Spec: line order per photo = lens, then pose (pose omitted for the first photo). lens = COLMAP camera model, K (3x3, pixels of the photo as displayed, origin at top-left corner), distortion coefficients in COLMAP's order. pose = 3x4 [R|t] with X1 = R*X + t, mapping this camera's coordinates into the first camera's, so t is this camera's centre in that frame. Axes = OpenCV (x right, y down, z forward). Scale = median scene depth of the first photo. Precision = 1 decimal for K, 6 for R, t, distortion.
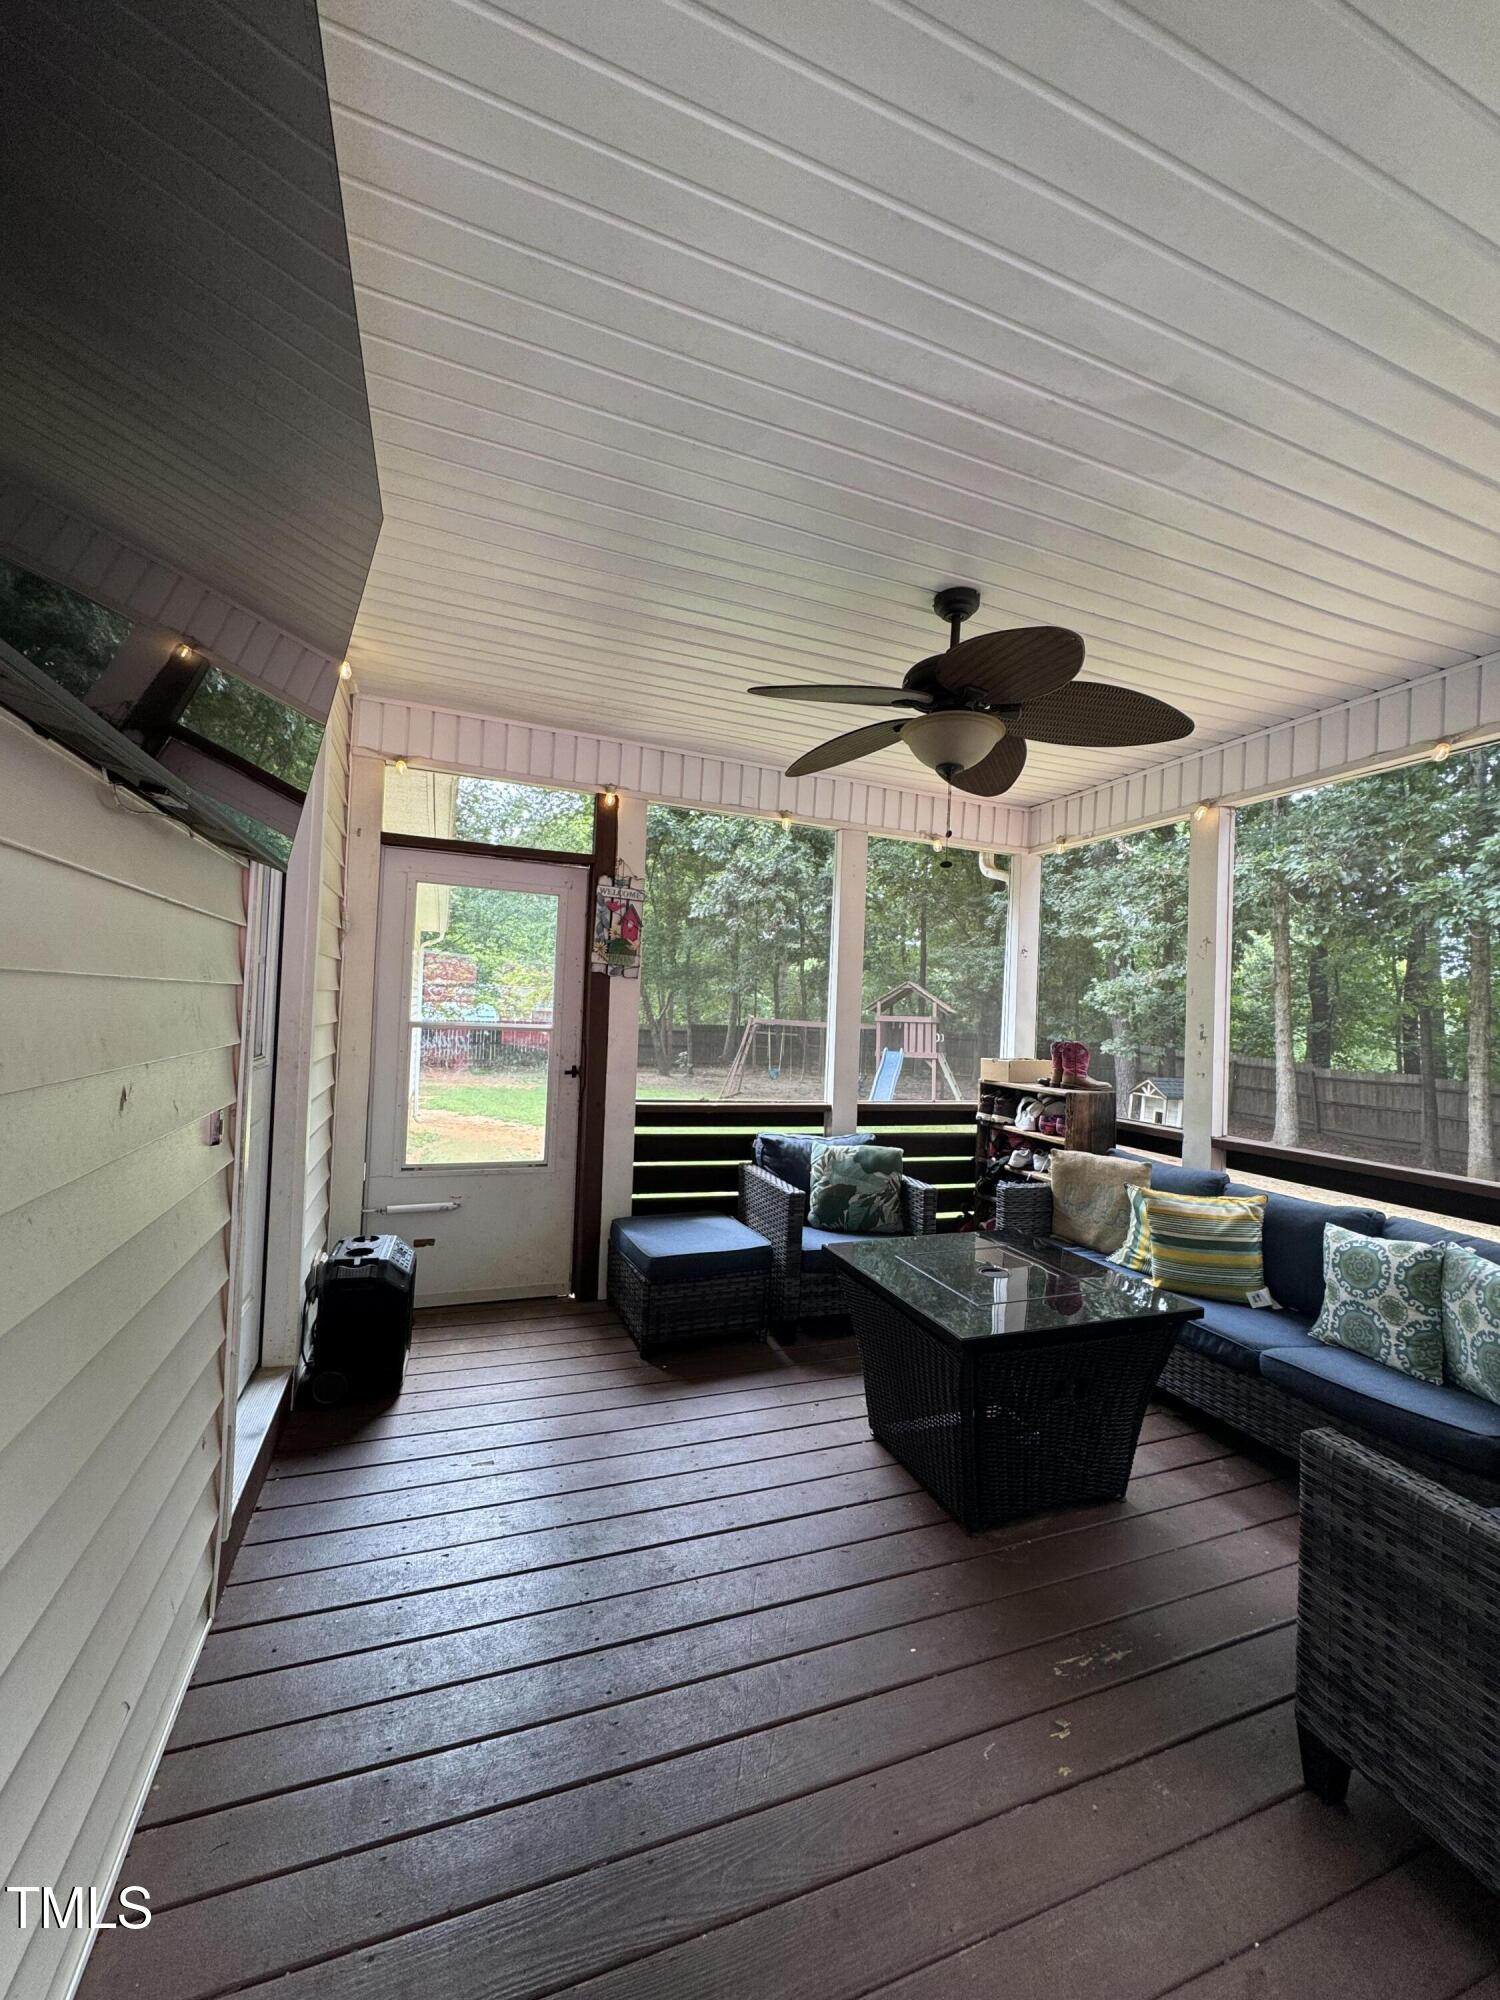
lens RADIAL K [[793.1, 0, 750.0], [0, 793.1, 1000.0], [0, 0, 1]] dist [-0.008052, 0.002370]
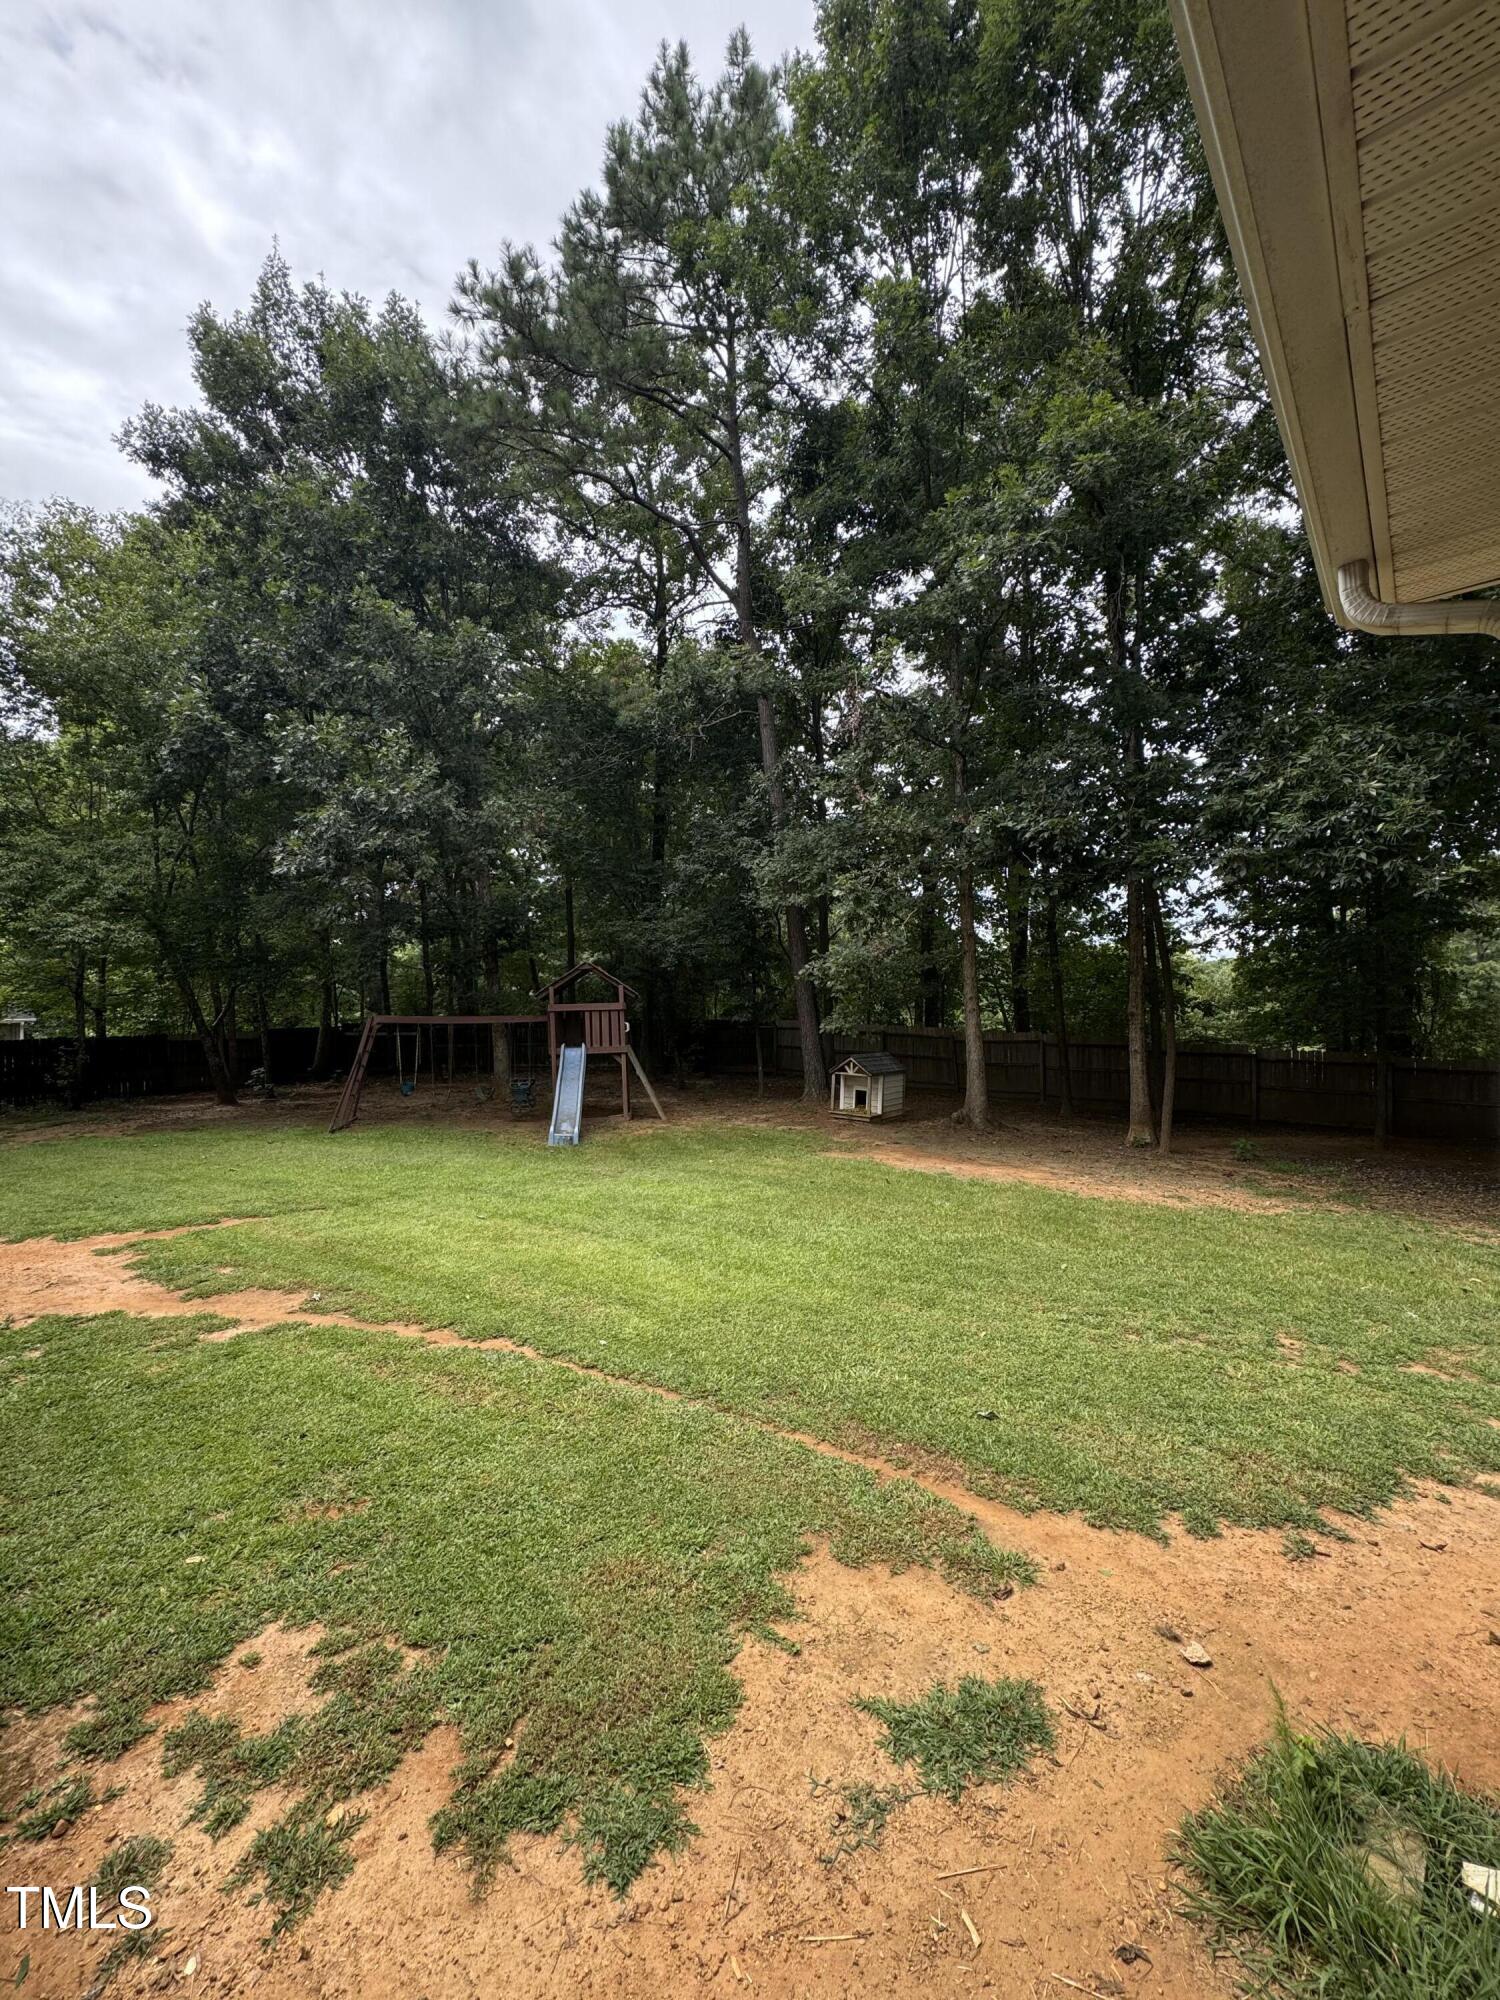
lens RADIAL K [[793.1, 0, 750.0], [0, 793.1, 1000.0], [0, 0, 1]] dist [-0.008052, 0.002370]
pose [[0.877064, -0.050134, 0.477750, -0.294648], [0.041485, 0.998728, 0.028644, 0.001911], [-0.478579, -0.005303, 0.878029, 1.353261]]
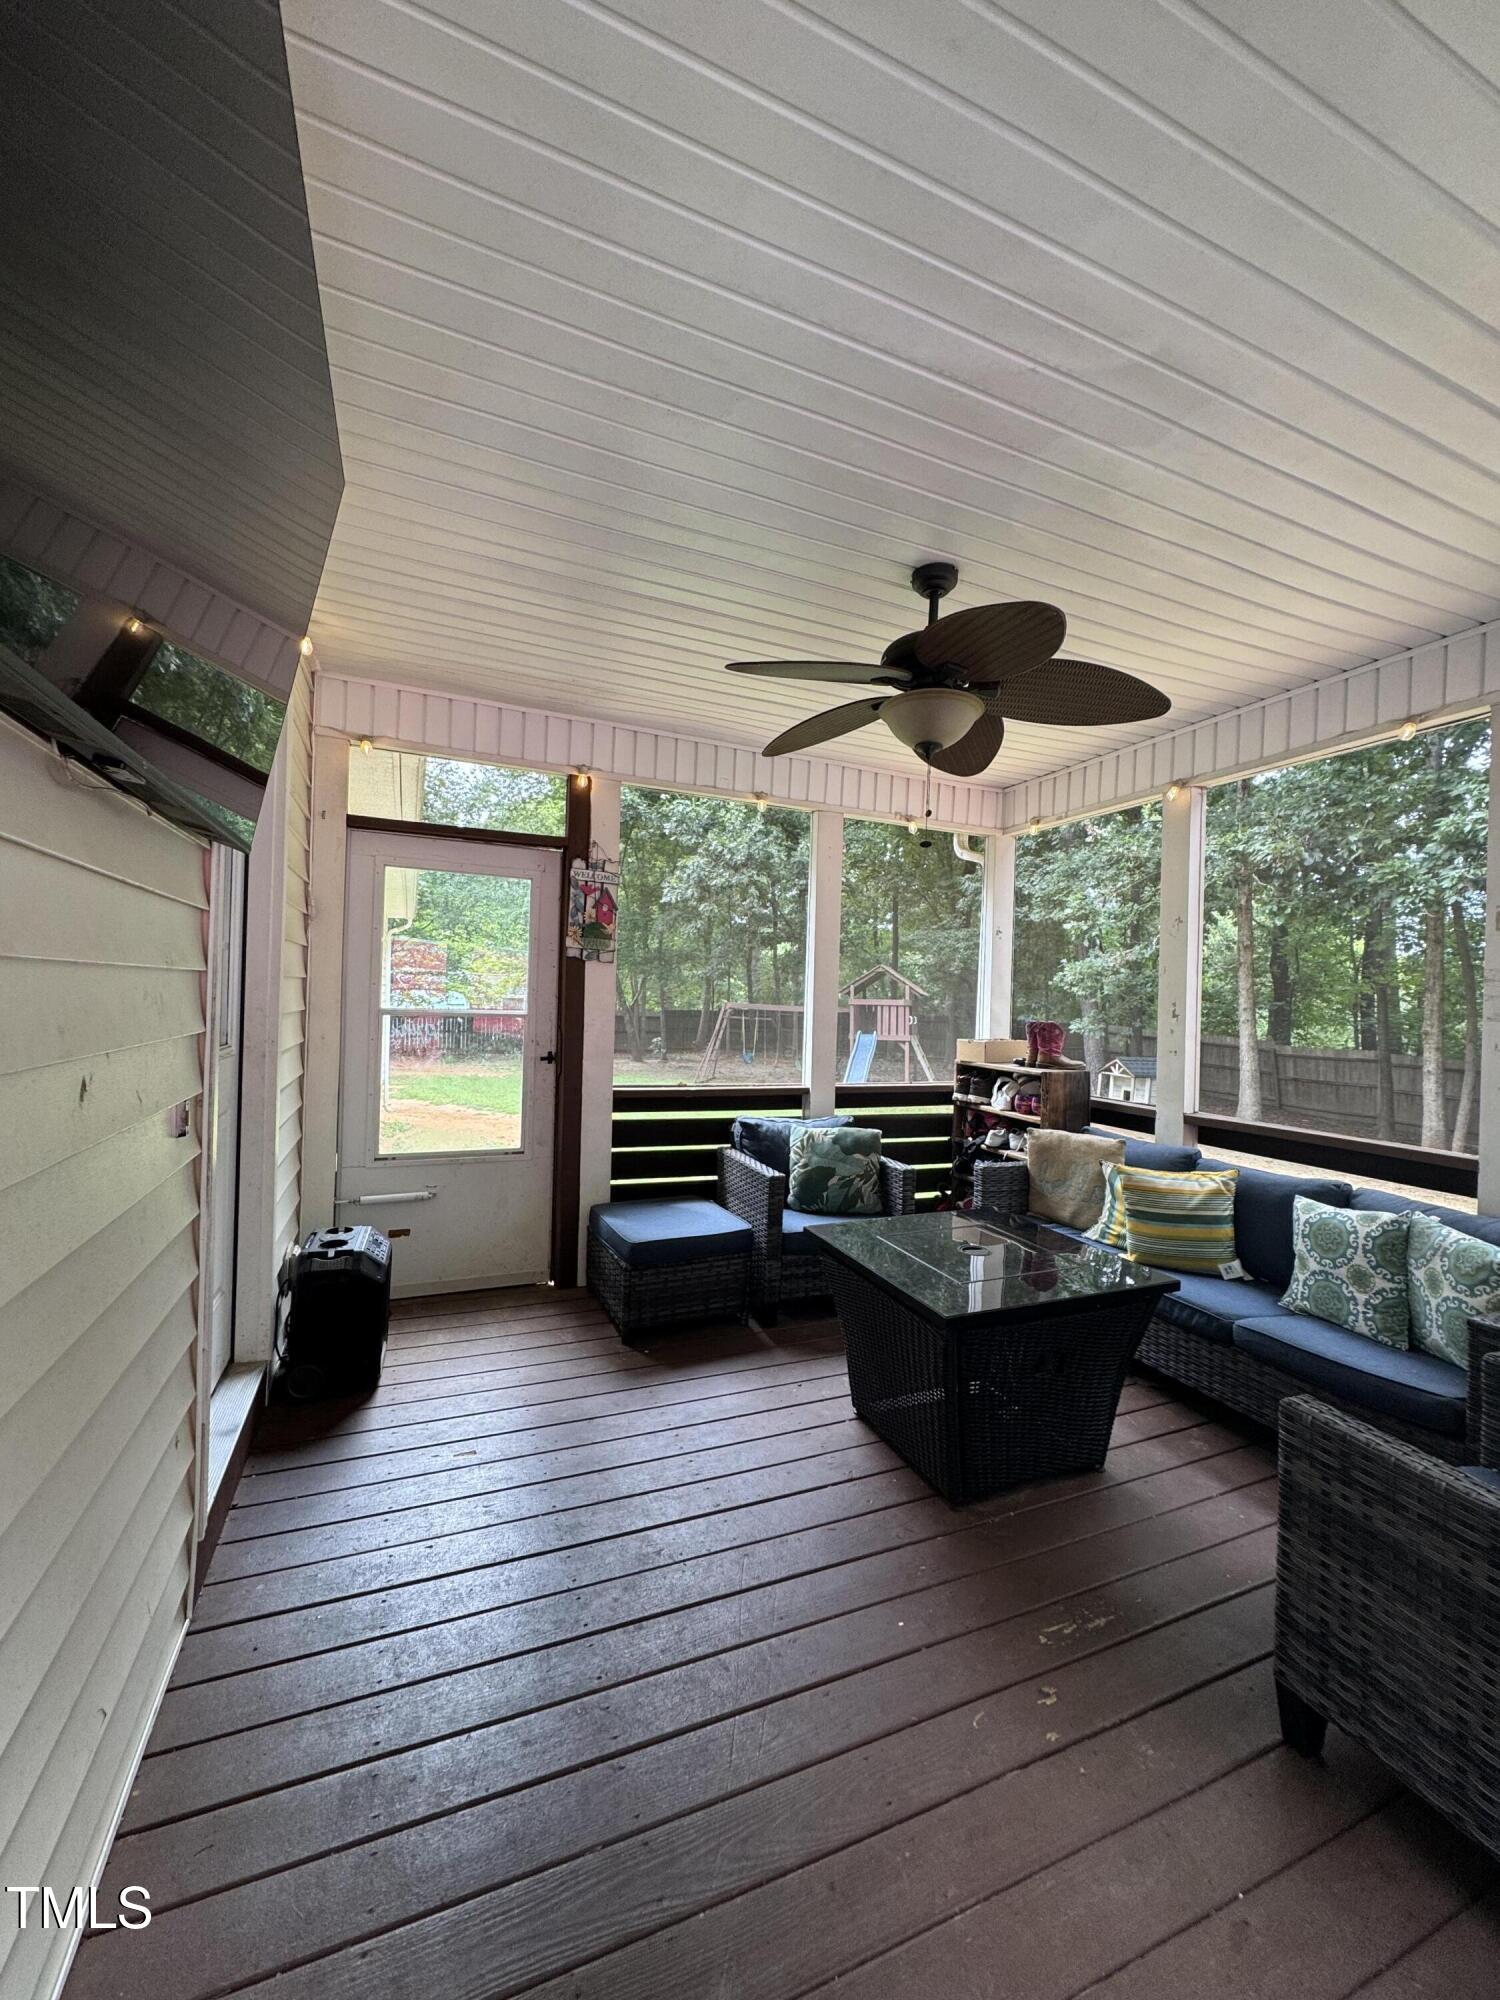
lens RADIAL K [[793.1, 0, 750.0], [0, 793.1, 1000.0], [0, 0, 1]] dist [-0.008052, 0.002370]
pose [[0.999356, -0.011082, 0.034141, -0.007112], [0.010432, 0.999762, 0.019167, 0.002643], [-0.034346, -0.018798, 0.999233, 0.007497]]
